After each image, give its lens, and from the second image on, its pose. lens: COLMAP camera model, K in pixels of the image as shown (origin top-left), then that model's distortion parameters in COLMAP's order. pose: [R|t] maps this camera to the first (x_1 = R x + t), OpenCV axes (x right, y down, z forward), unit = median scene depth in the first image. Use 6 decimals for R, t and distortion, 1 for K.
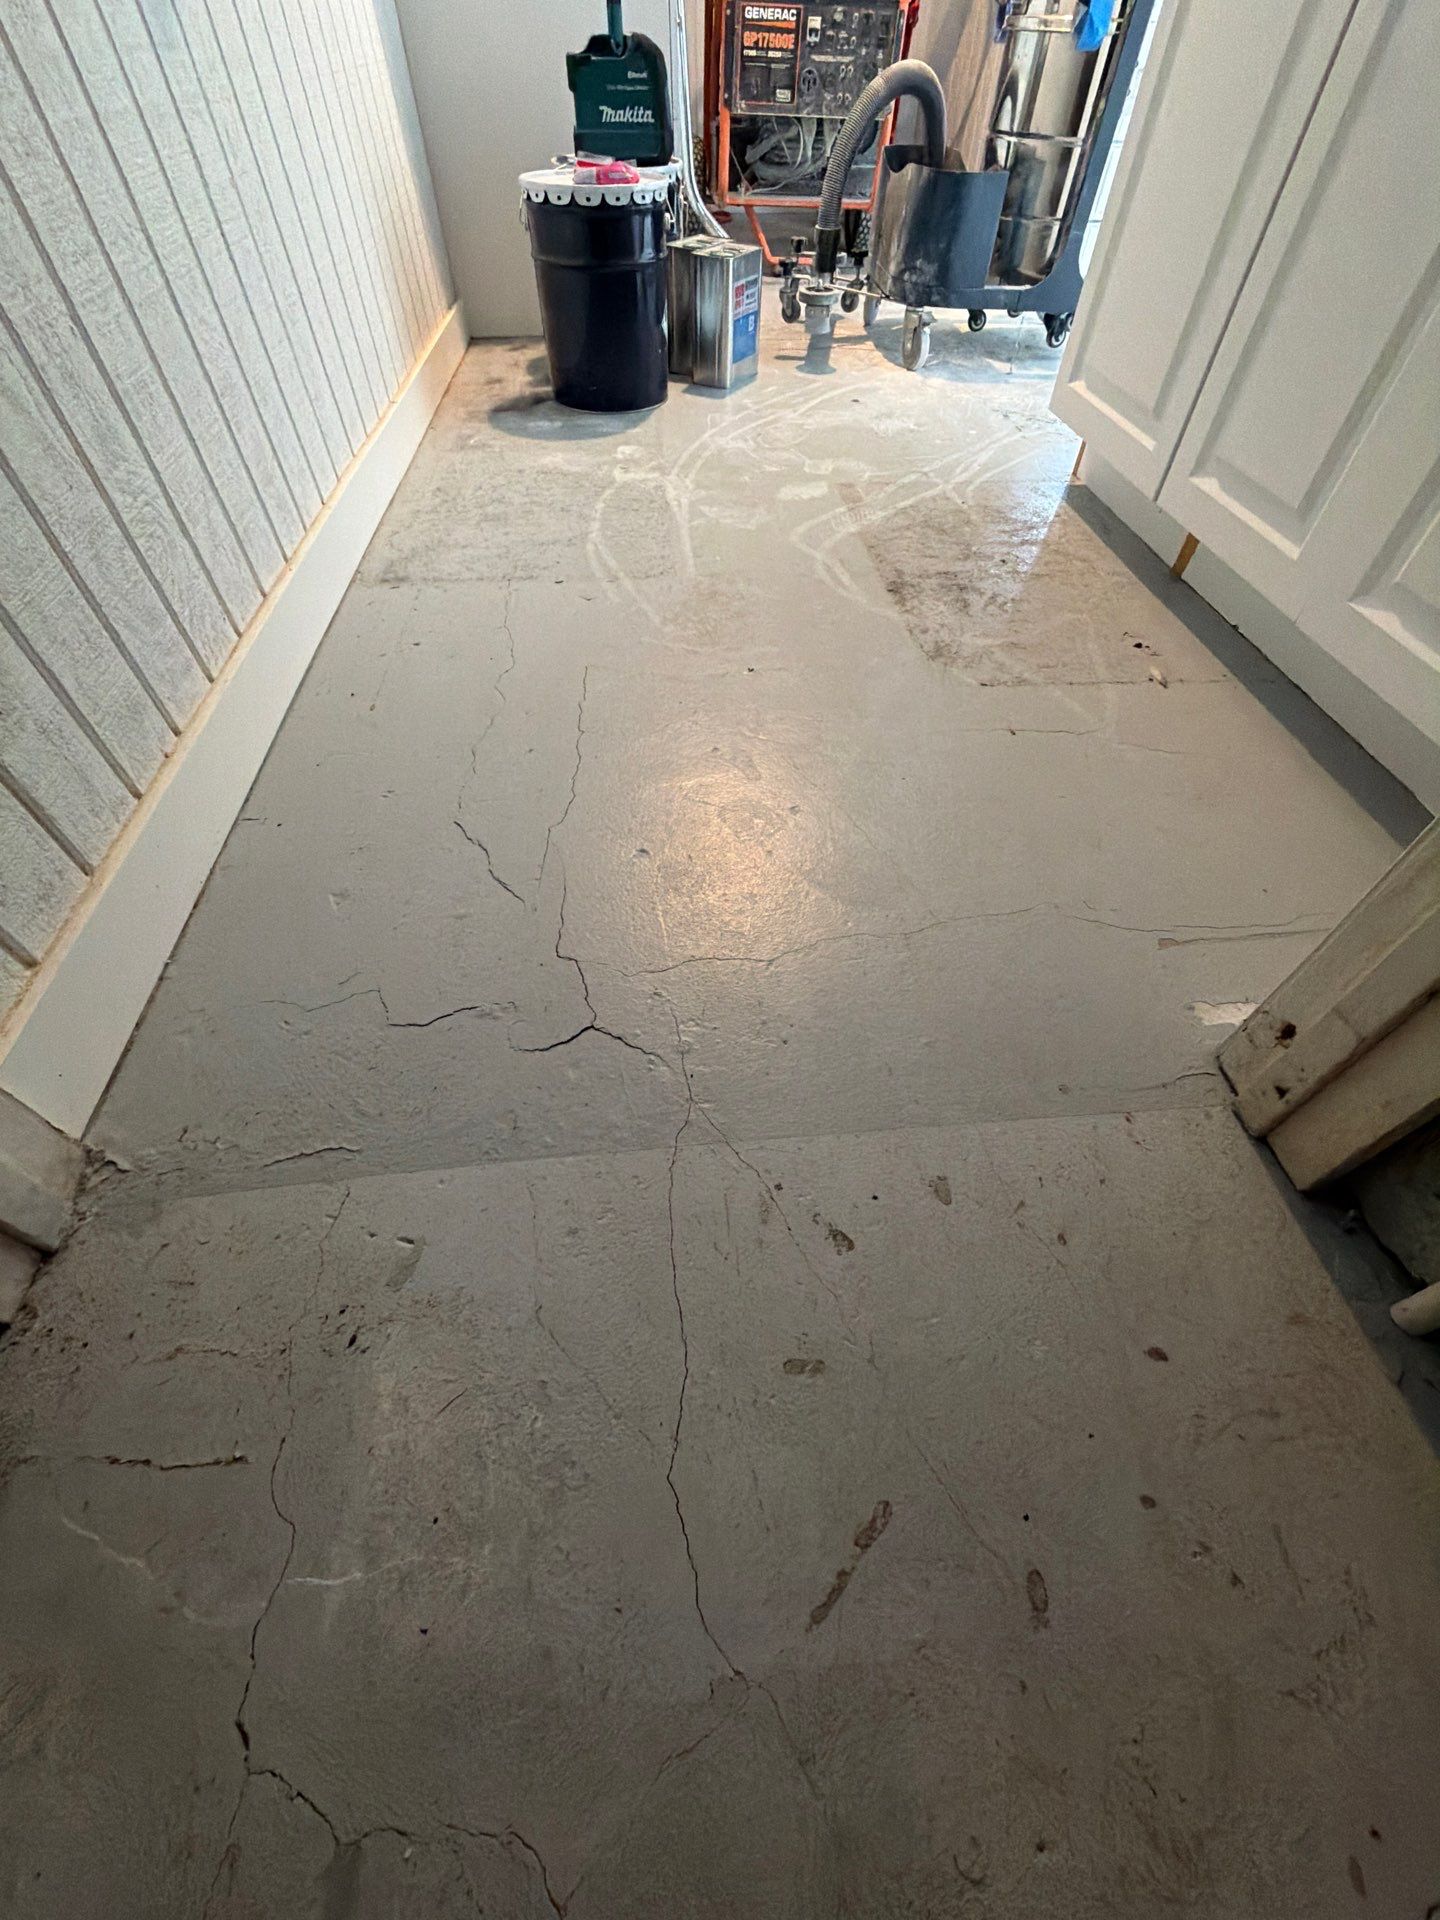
lens RADIAL K [[759.7, 0, 719.4], [0, 759.7, 967.4], [0, 0, 1]] dist [-0.003059, -0.000281]
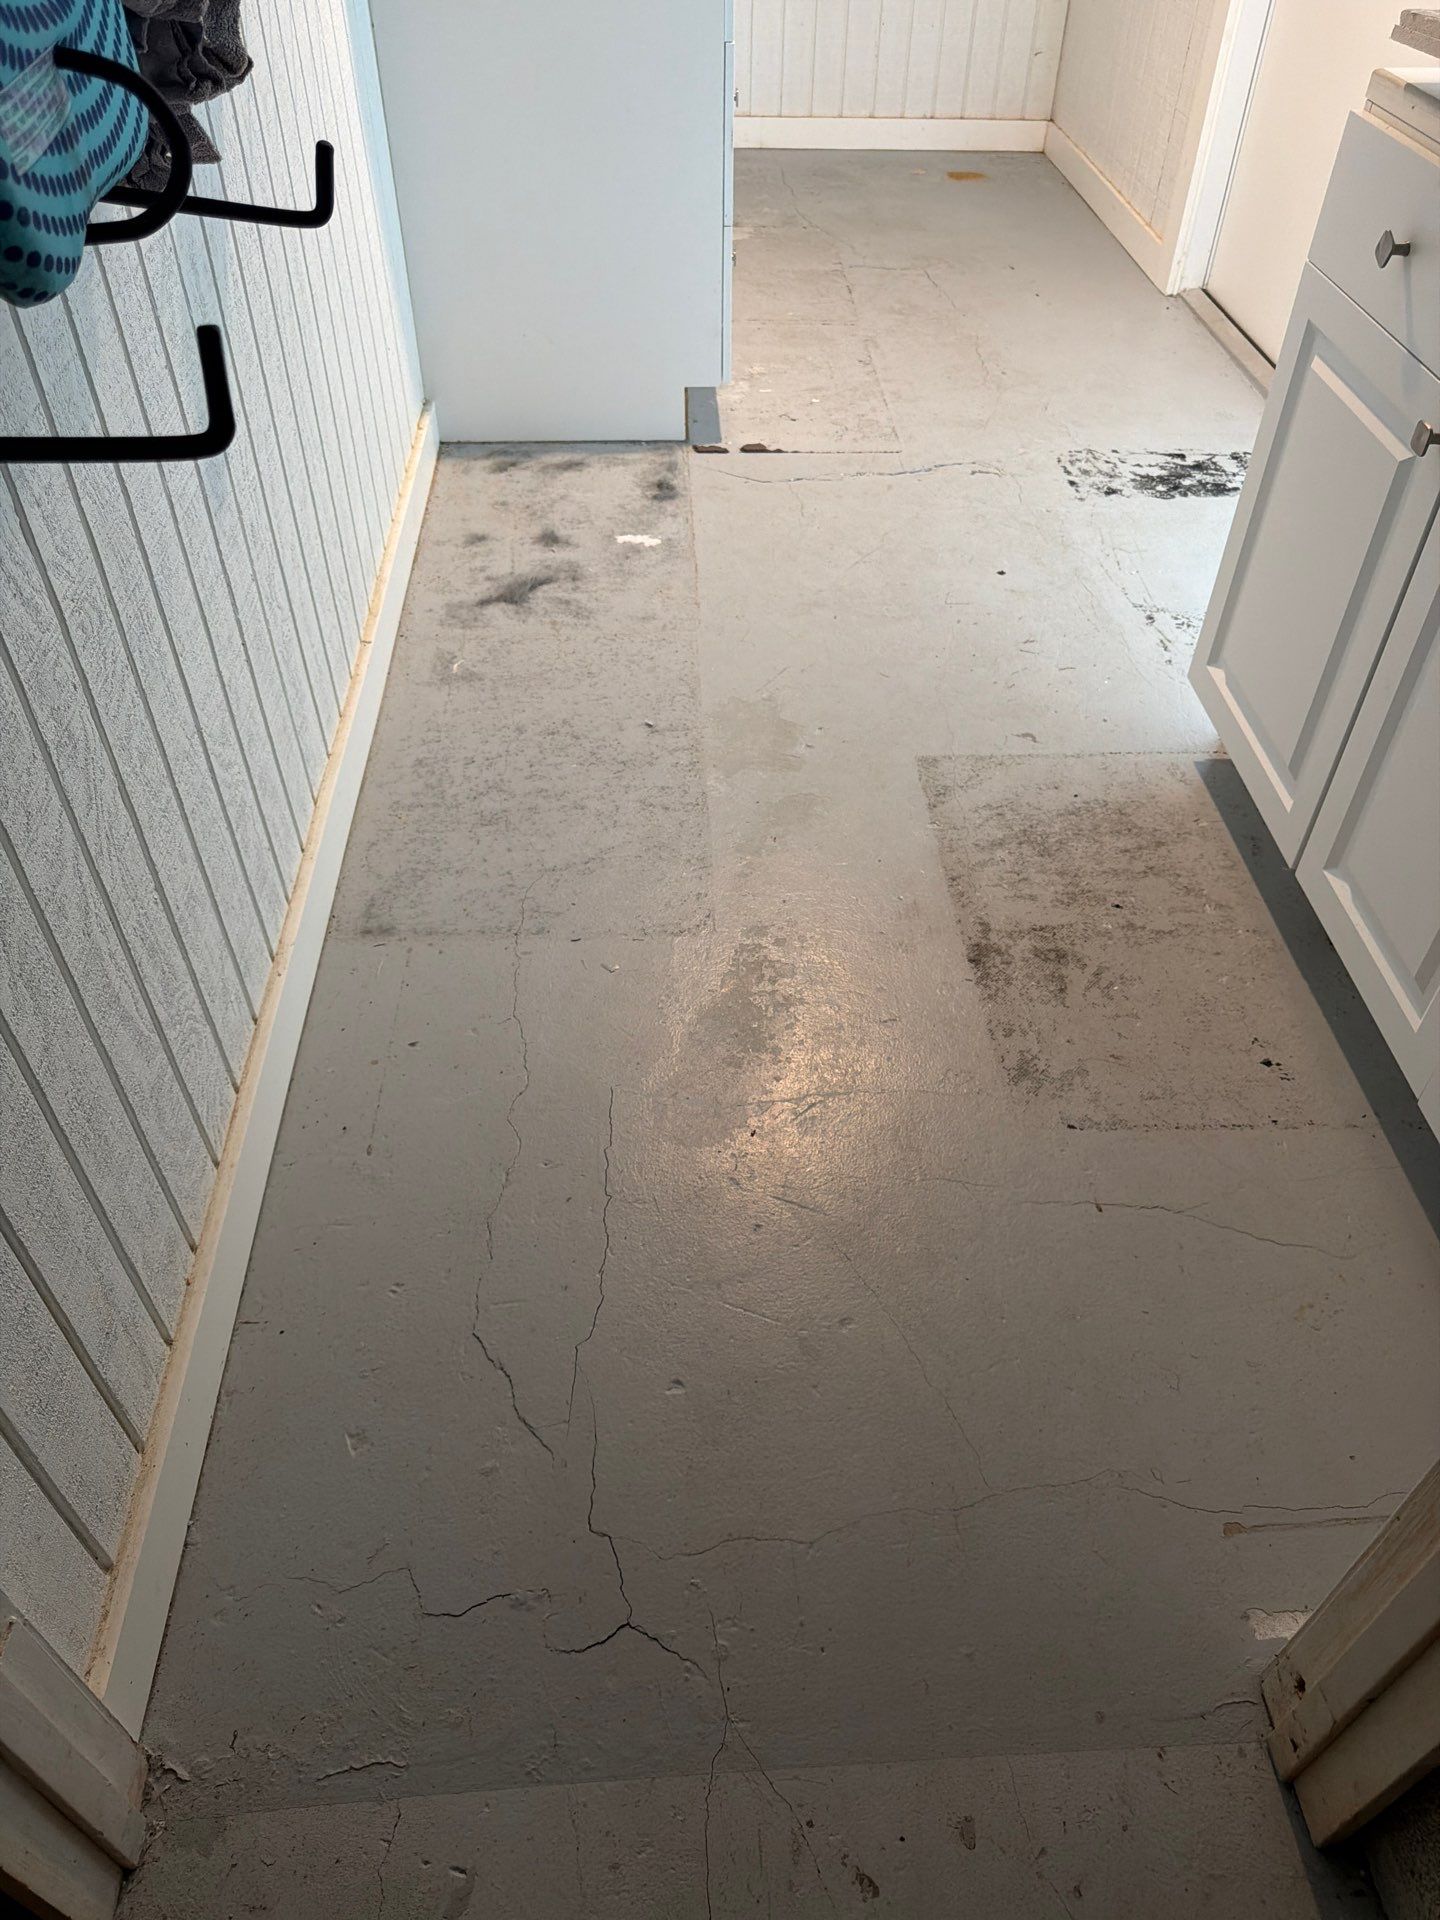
lens RADIAL K [[1359.8, 0, 726.7], [0, 1359.8, 960.1], [0, 0, 1]] dist [0.071026, -0.090918]
pose [[0.999447, 0.028908, -0.016435, -0.038531], [-0.030566, 0.993272, -0.111700, -0.654754], [0.013095, 0.112141, 0.993606, -0.985918]]
